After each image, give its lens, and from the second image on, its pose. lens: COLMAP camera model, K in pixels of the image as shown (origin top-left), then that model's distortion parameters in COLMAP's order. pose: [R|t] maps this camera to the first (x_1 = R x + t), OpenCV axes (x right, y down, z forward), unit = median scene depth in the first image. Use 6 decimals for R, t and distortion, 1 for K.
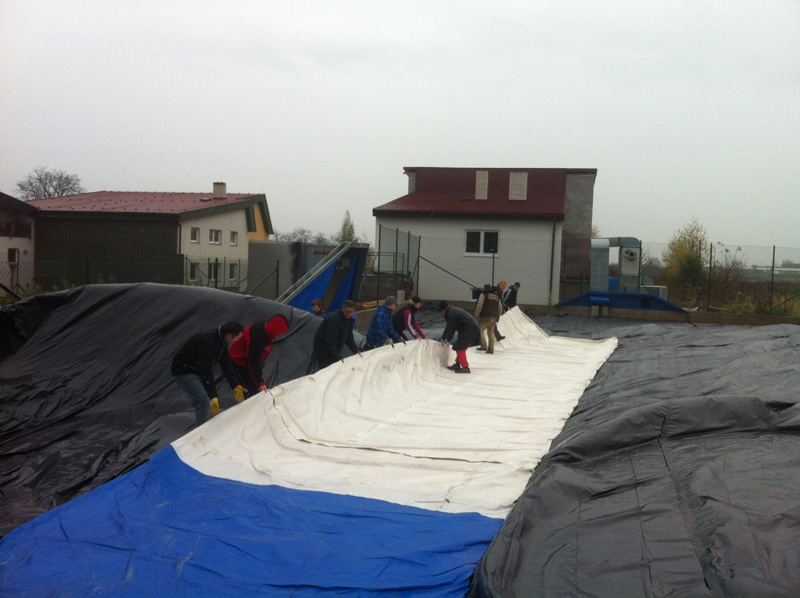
lens RADIAL K [[771.1, 0, 400.1], [0, 771.1, 303.9], [0, 0, 1]] dist [0.136212, -0.416220]
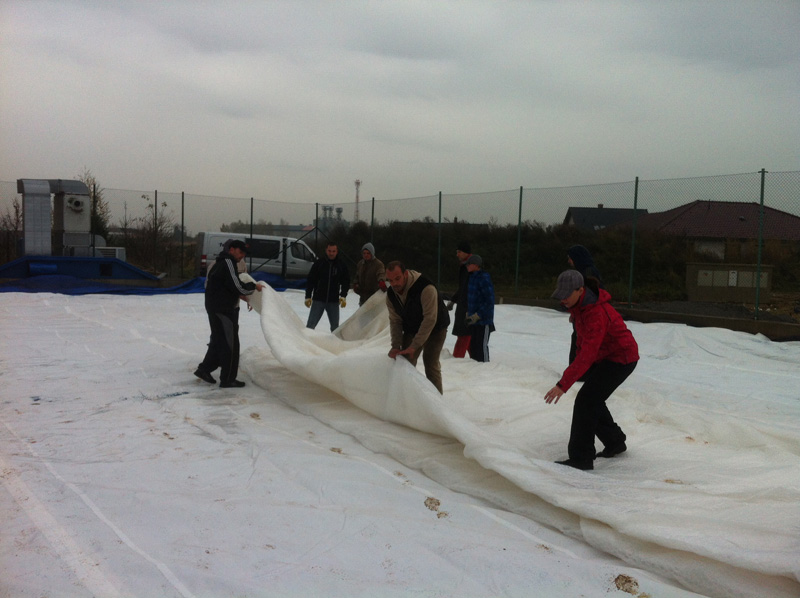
lens RADIAL K [[771.1, 0, 400.1], [0, 771.1, 303.9], [0, 0, 1]] dist [0.136212, -0.416220]
pose [[0.680238, -0.066129, 0.730003, -0.034572], [0.033372, 0.997683, 0.059280, -0.003458], [-0.732232, -0.015963, 0.680869, 0.270393]]
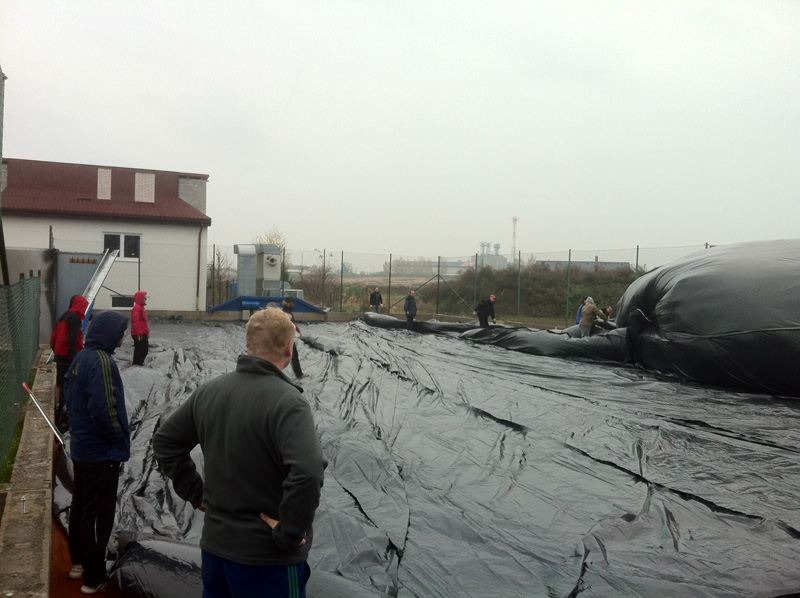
lens RADIAL K [[771.1, 0, 400.1], [0, 771.1, 303.9], [0, 0, 1]] dist [0.136212, -0.416220]
pose [[0.816105, -0.028452, 0.577203, -0.166346], [0.029349, 0.999539, 0.007774, -0.007099], [-0.577158, 0.010596, 0.816564, 0.034424]]
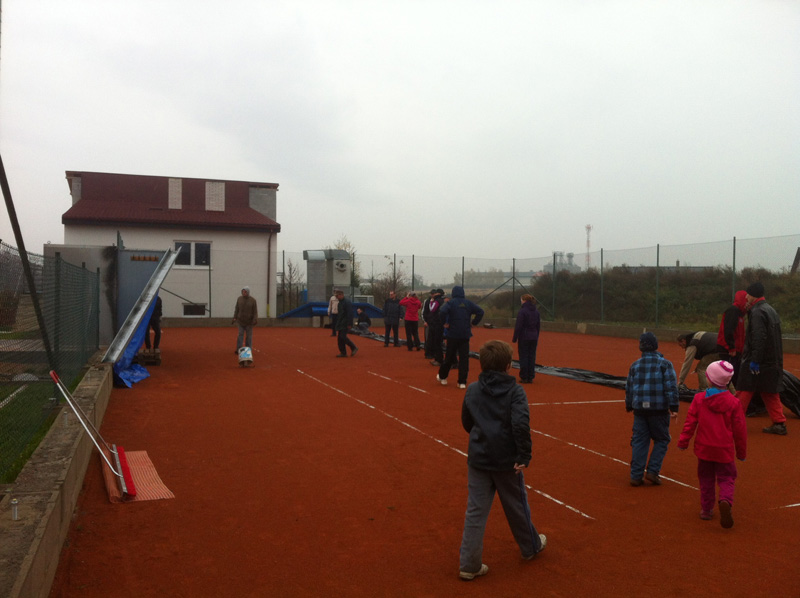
lens RADIAL K [[771.1, 0, 400.1], [0, 771.1, 303.9], [0, 0, 1]] dist [0.136212, -0.416220]
pose [[0.865182, -0.033516, 0.500337, -0.148624], [0.045835, 0.998873, -0.012346, 0.003295], [-0.499360, 0.033615, 0.865742, 0.065972]]
